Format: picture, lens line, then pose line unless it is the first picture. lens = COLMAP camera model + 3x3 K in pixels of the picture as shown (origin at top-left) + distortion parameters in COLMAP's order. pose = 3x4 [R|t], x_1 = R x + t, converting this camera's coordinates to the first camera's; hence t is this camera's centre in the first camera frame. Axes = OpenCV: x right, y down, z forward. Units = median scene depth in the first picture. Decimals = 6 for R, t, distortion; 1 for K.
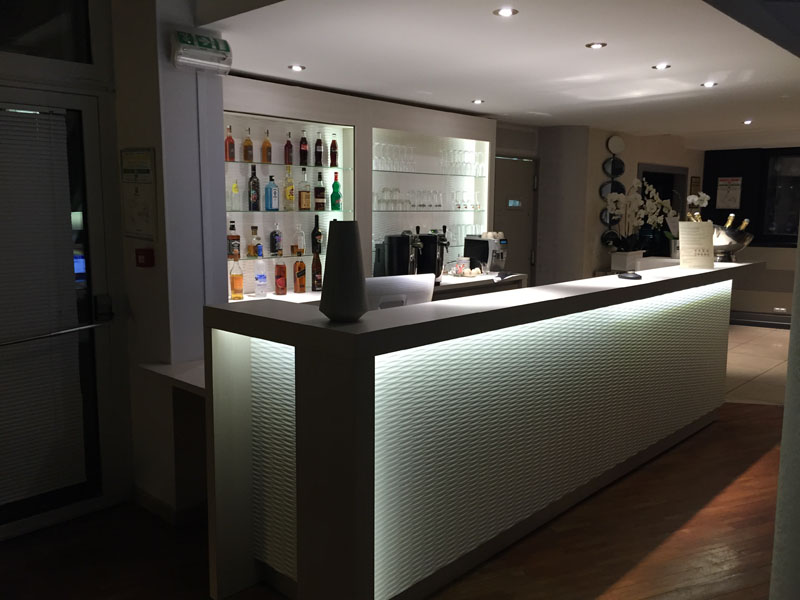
lens RADIAL K [[686.8, 0, 399.4], [0, 686.8, 300.2], [0, 0, 1]] dist [0.013864, 0.007489]
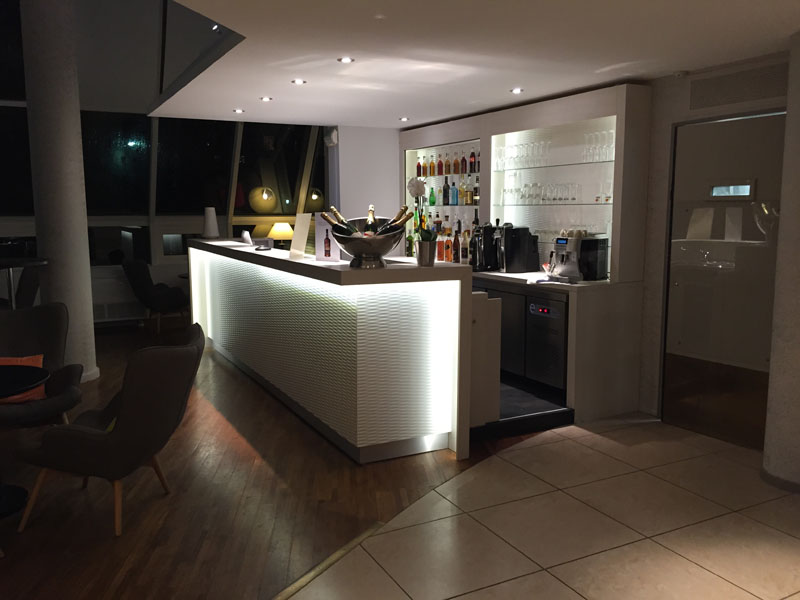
lens RADIAL K [[686.8, 0, 399.4], [0, 686.8, 299.2], [0, 0, 1]] dist [0.013864, 0.007489]
pose [[-0.322369, 0.119207, -0.939078, 1.091697], [-0.125761, 0.977852, 0.167301, -0.141209], [0.938223, 0.172032, -0.300237, 1.167538]]
